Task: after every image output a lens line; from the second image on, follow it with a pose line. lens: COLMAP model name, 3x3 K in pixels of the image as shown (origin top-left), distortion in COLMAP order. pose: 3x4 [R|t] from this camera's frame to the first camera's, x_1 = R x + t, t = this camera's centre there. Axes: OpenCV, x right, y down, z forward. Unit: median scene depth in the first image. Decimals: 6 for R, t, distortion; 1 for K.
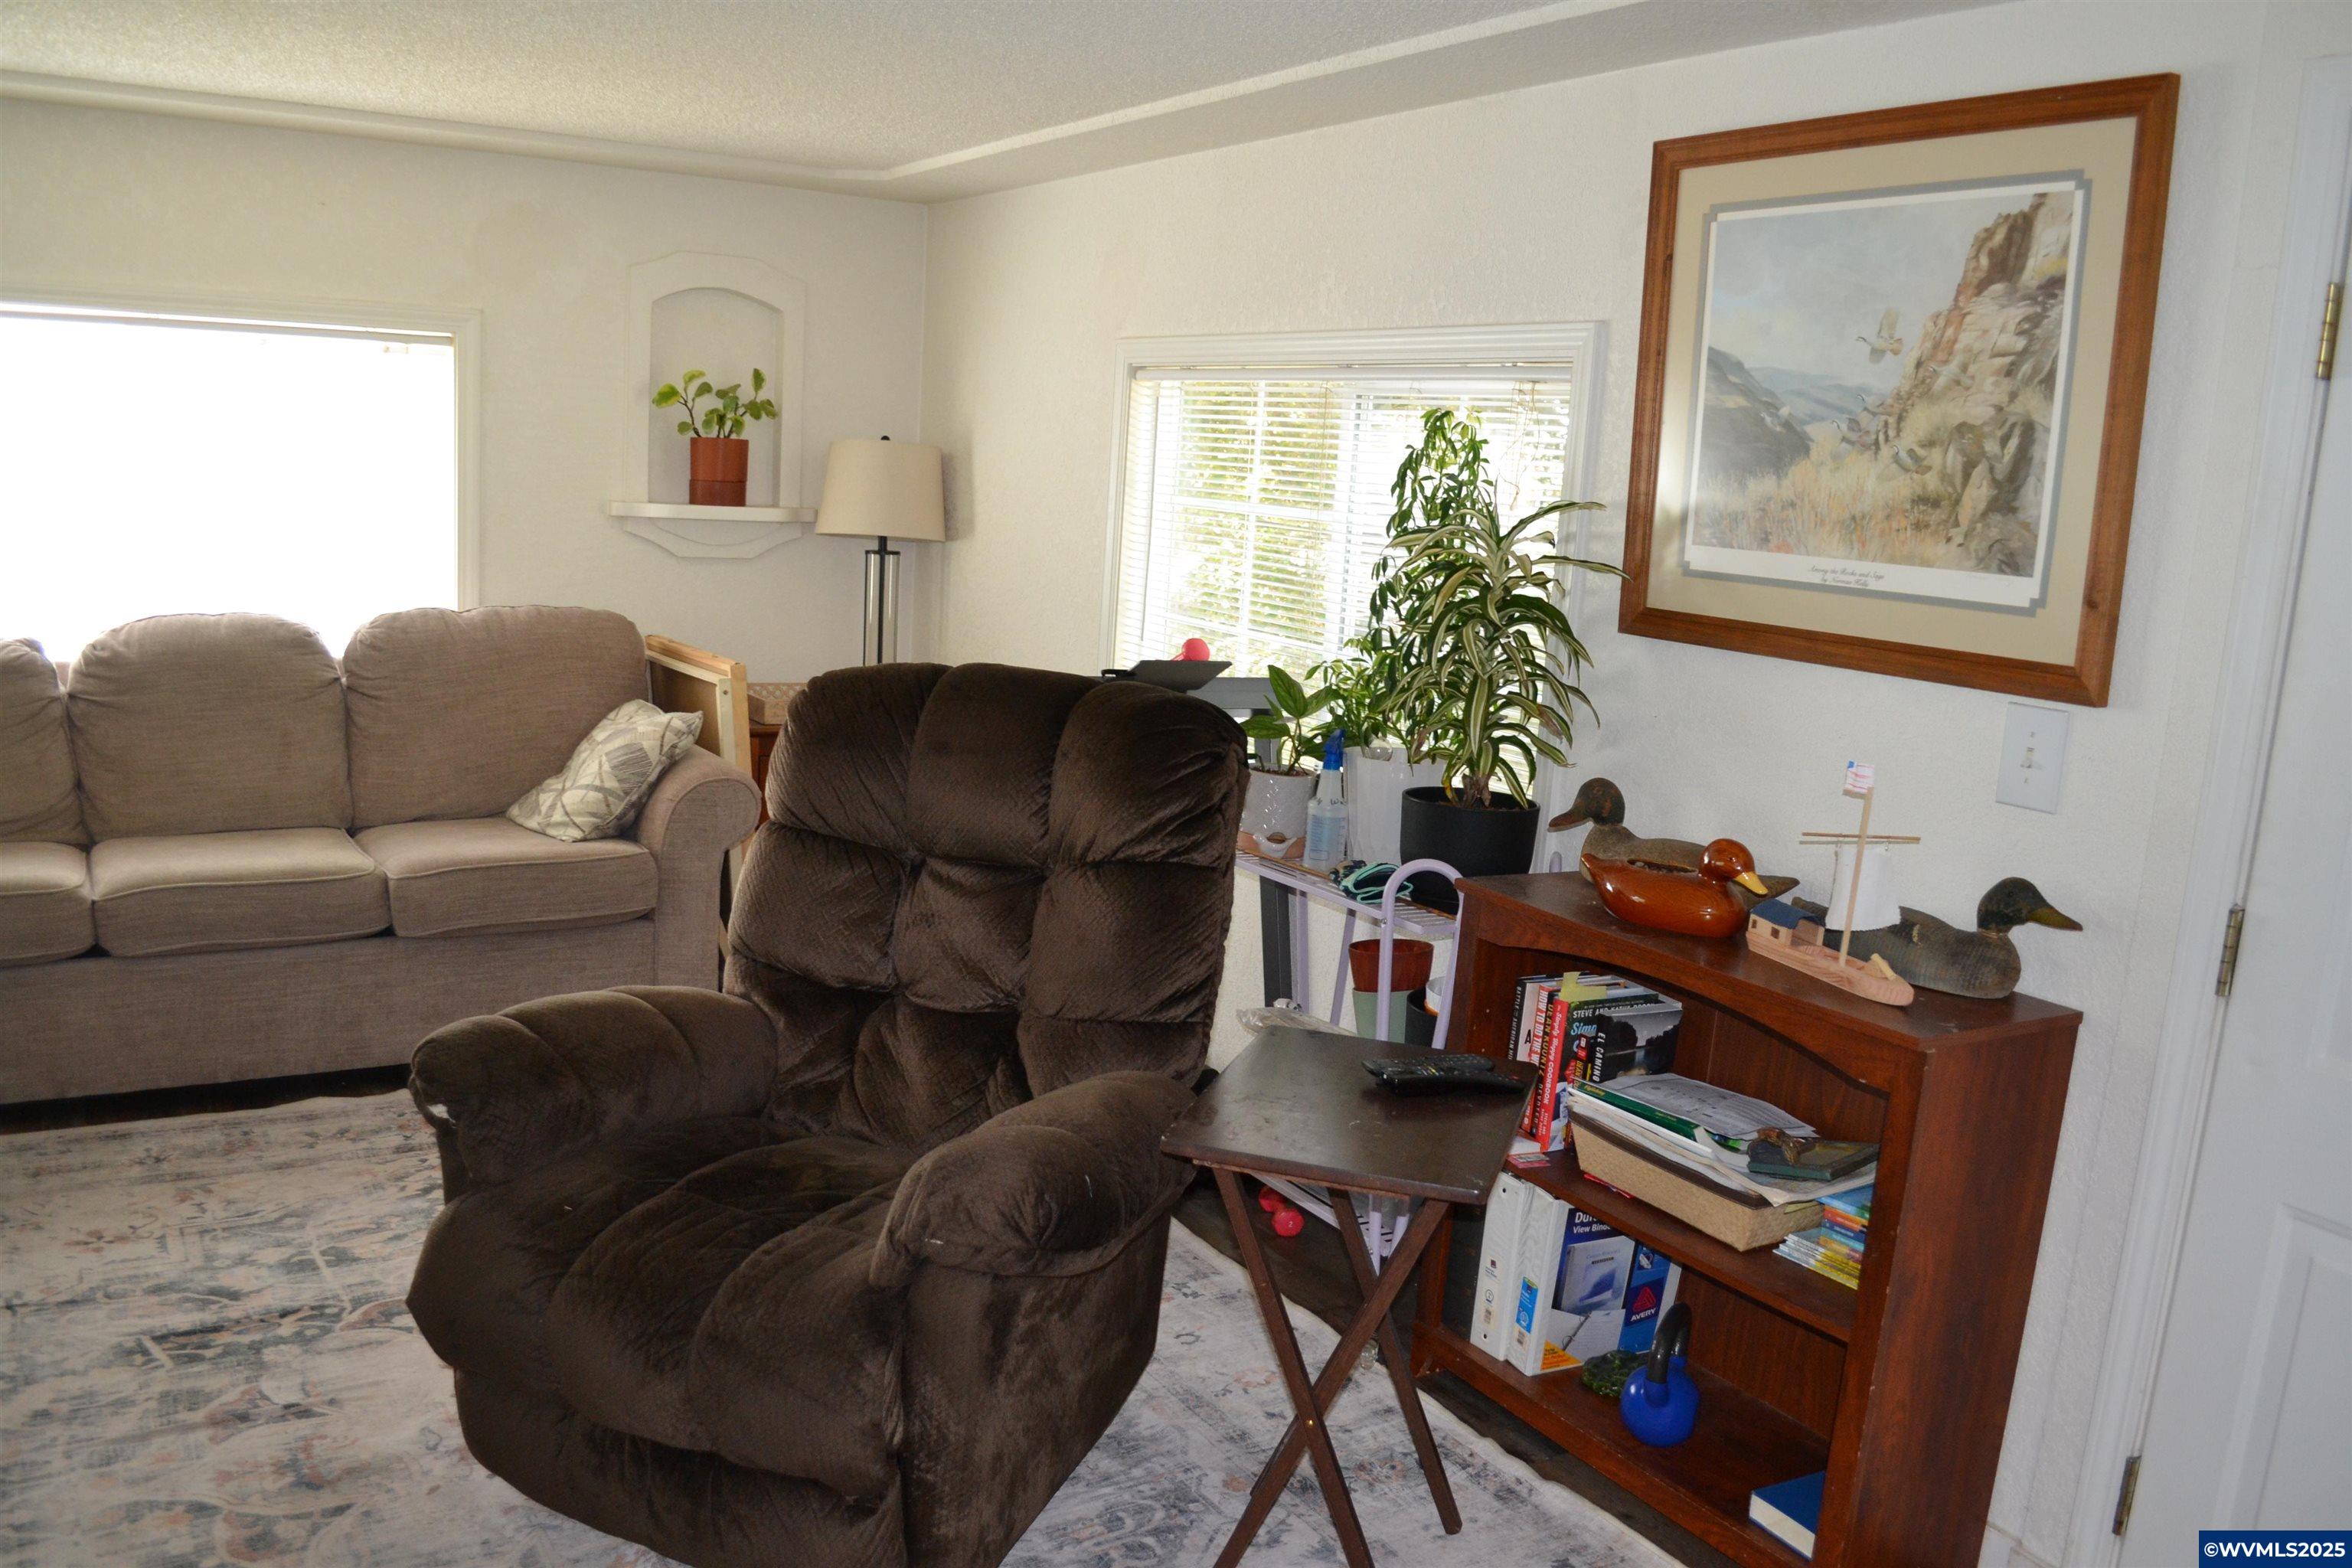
lens RADIAL K [[1881.3, 0, 1180.9], [0, 1881.3, 799.0], [0, 0, 1]] dist [-0.082200, 0.008874]
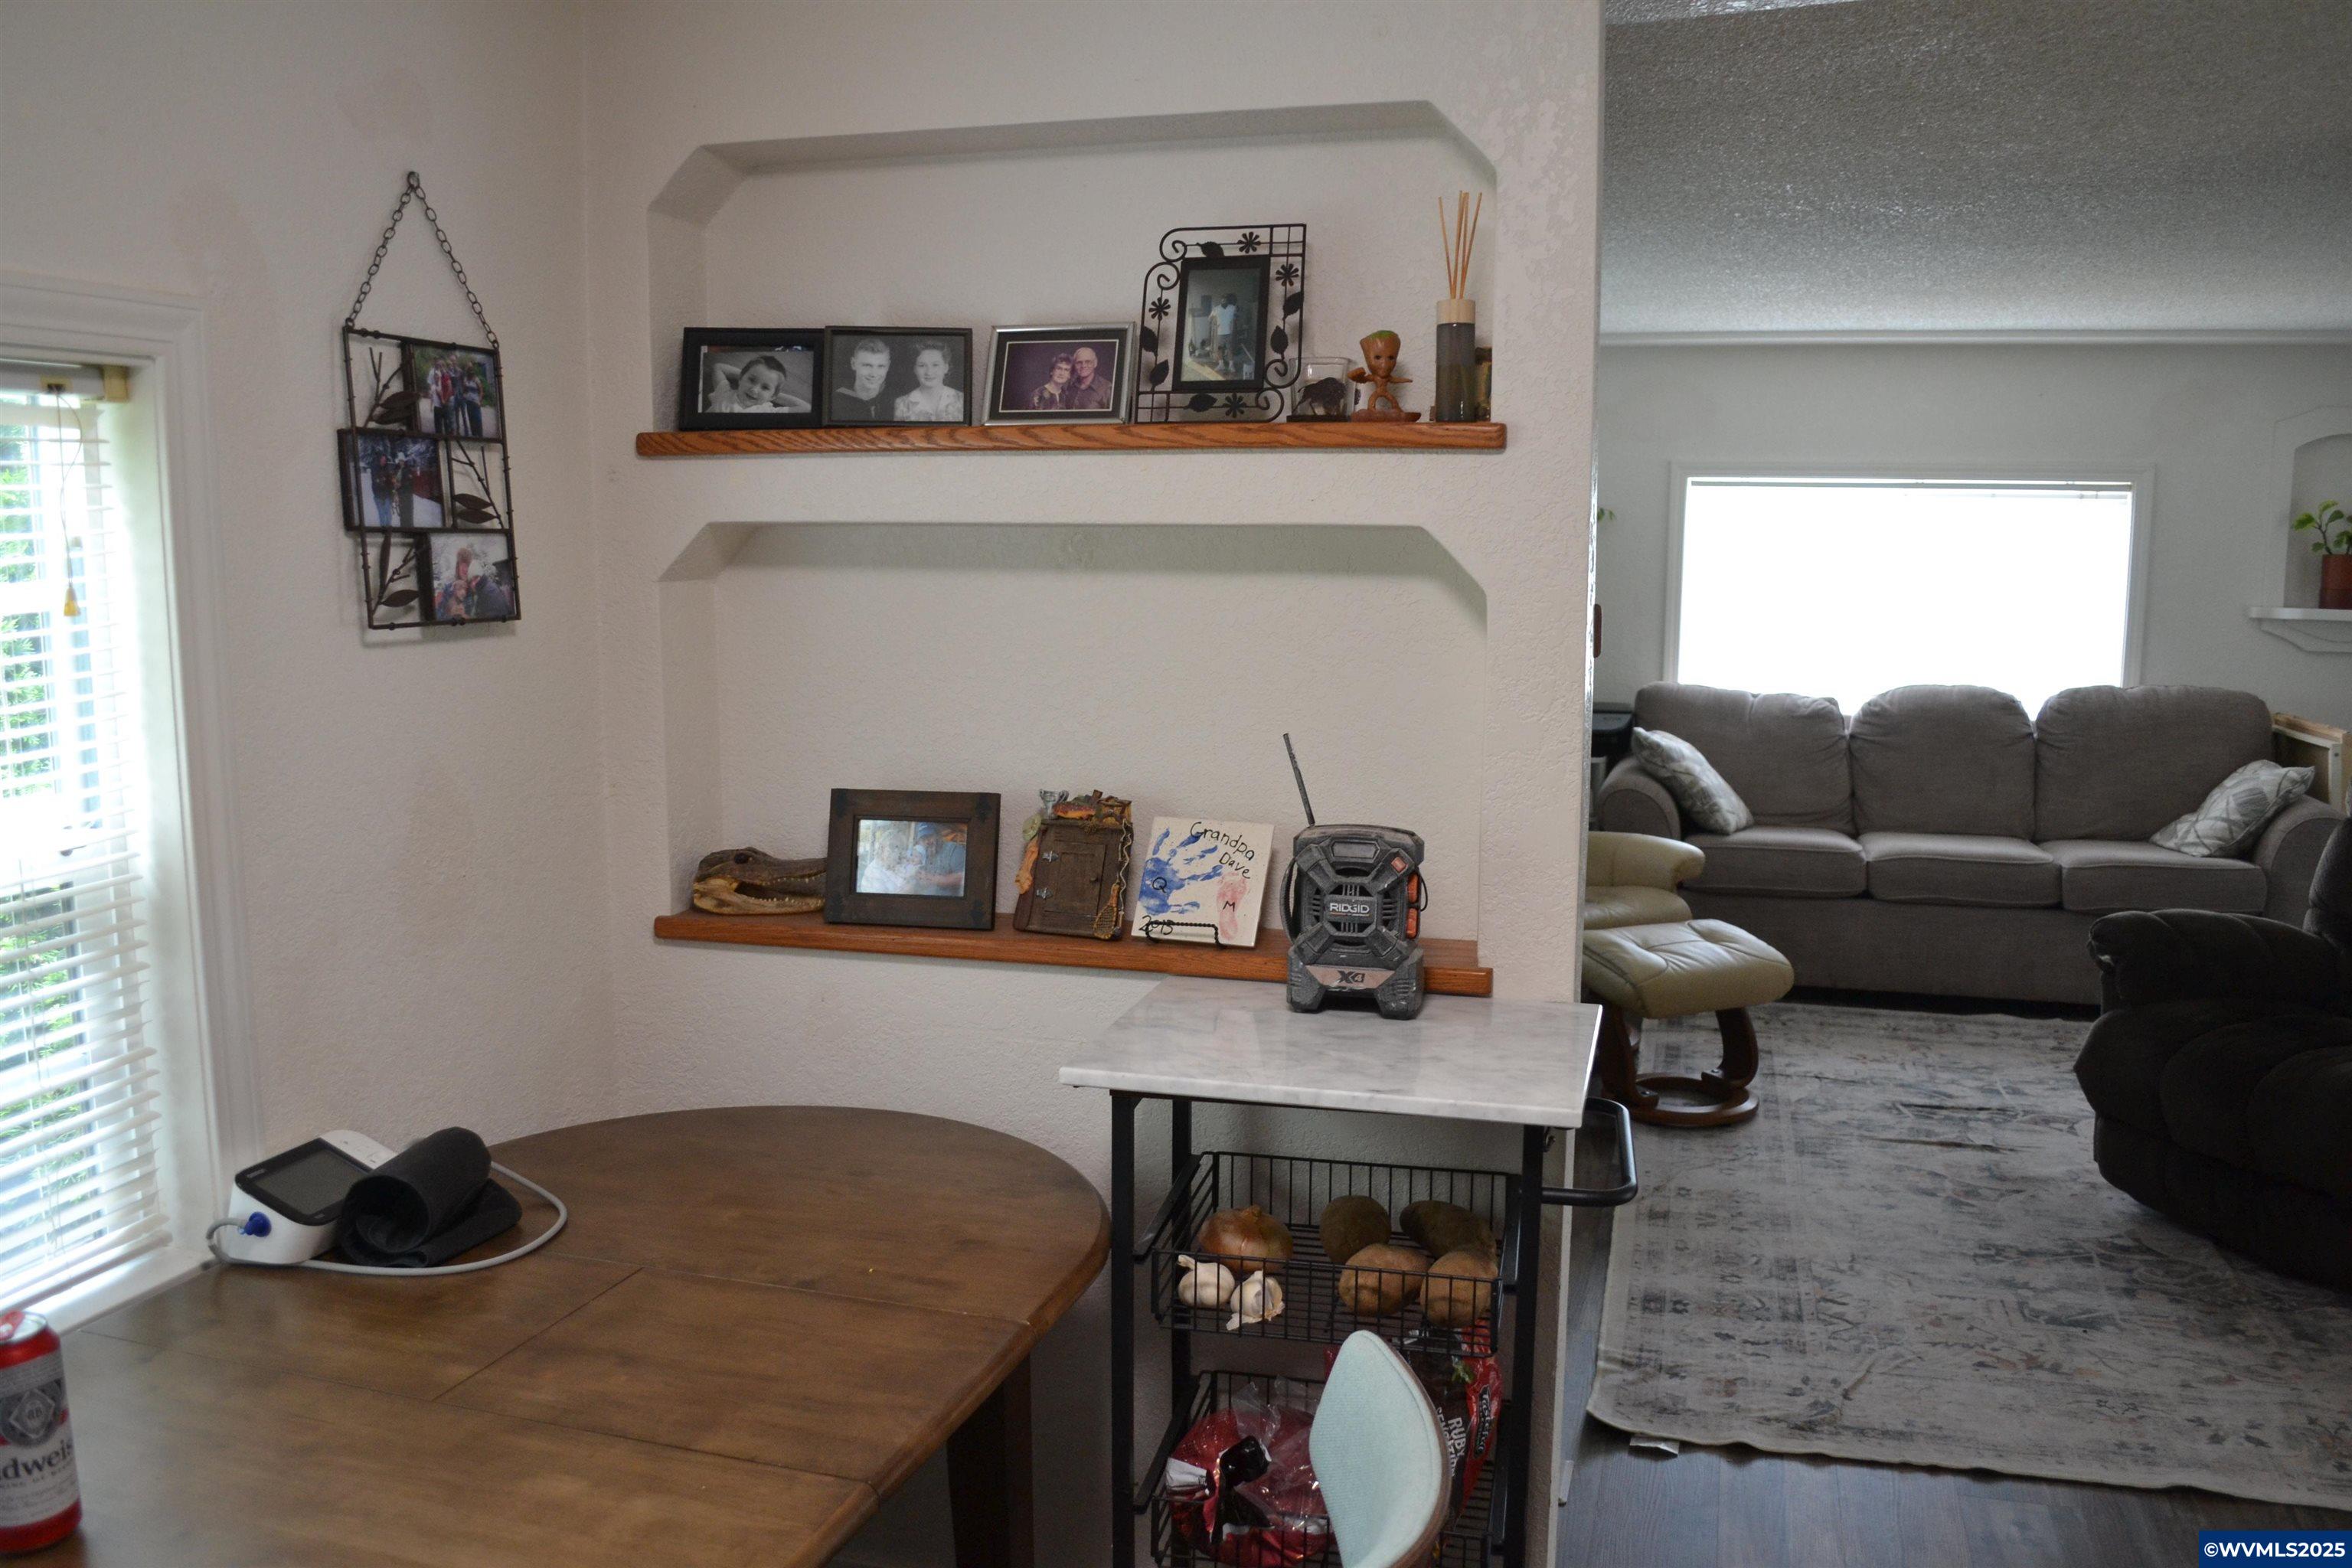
lens RADIAL K [[1881.3, 0, 1180.9], [0, 1881.3, 799.0], [0, 0, 1]] dist [-0.082200, 0.008874]
pose [[0.677033, 0.048853, -0.734330, 0.180134], [-0.097657, 0.994934, -0.023848, 0.106287], [0.729445, 0.087858, 0.678374, -0.542438]]
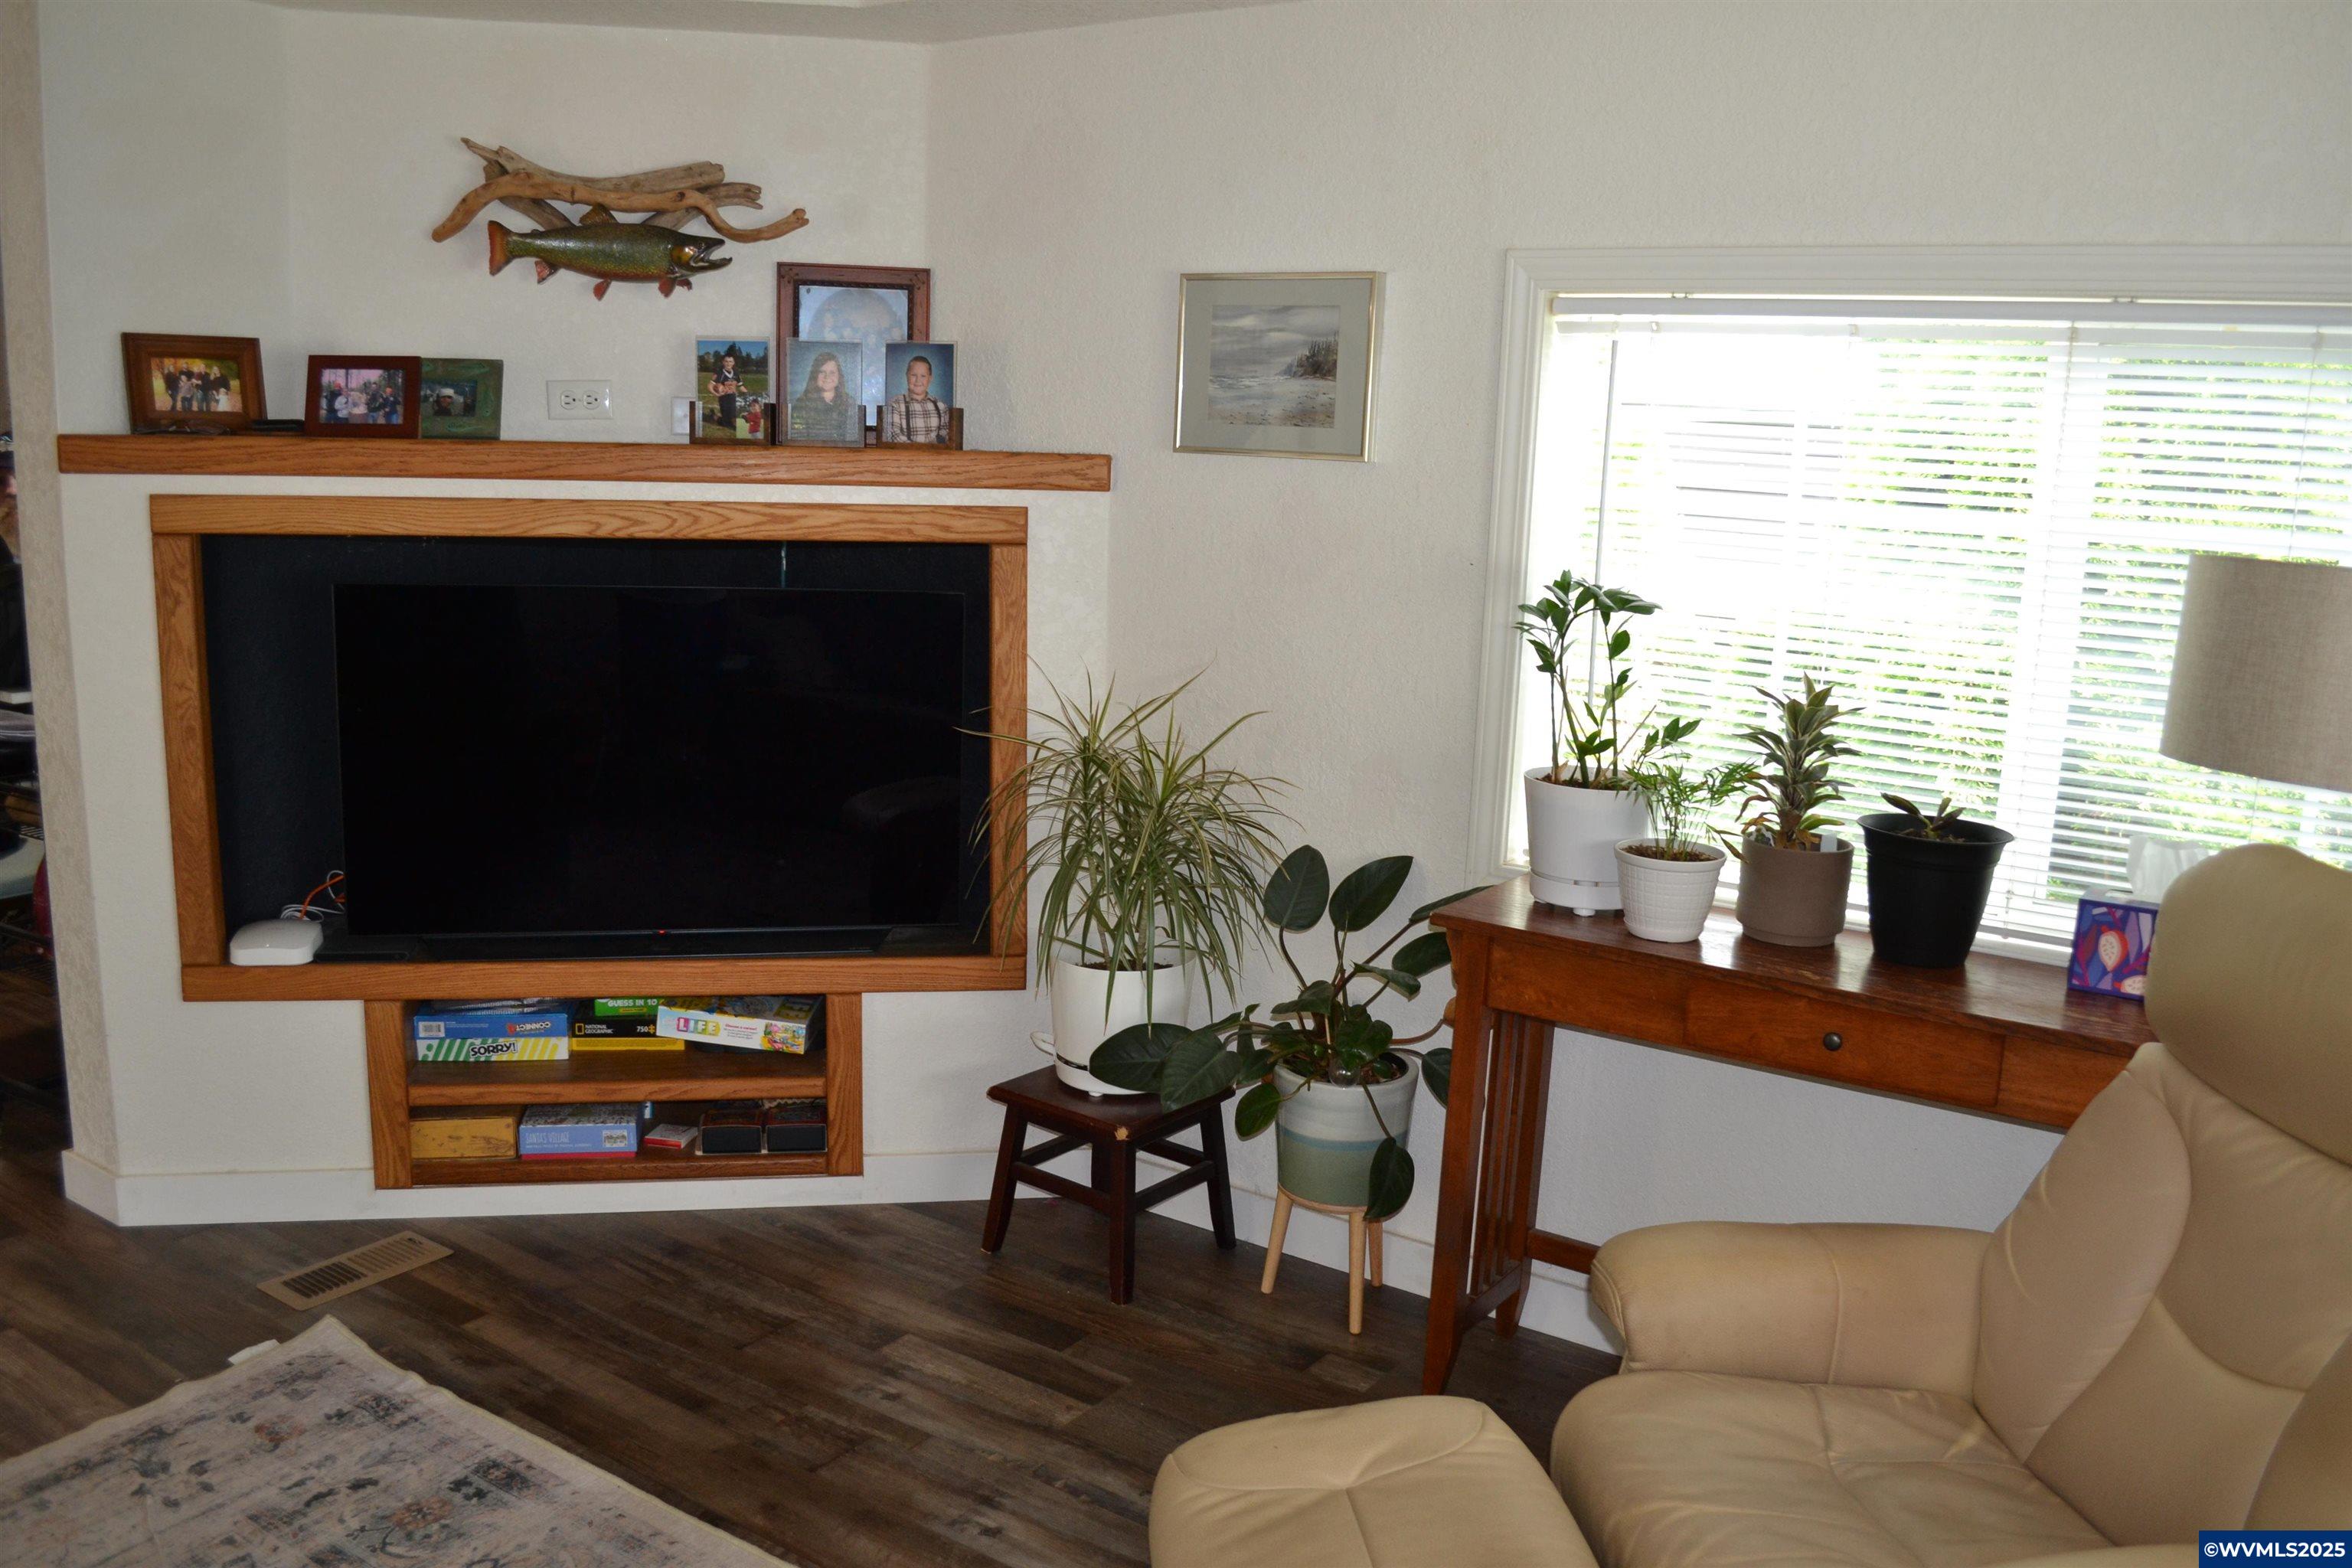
lens RADIAL K [[1881.3, 0, 1180.9], [0, 1881.3, 799.0], [0, 0, 1]] dist [-0.082200, 0.008874]
pose [[-0.906066, -0.004708, -0.423110, -0.335878], [-0.159305, 0.930160, 0.330793, -0.208922], [0.392003, 0.367123, -0.843537, 1.042527]]
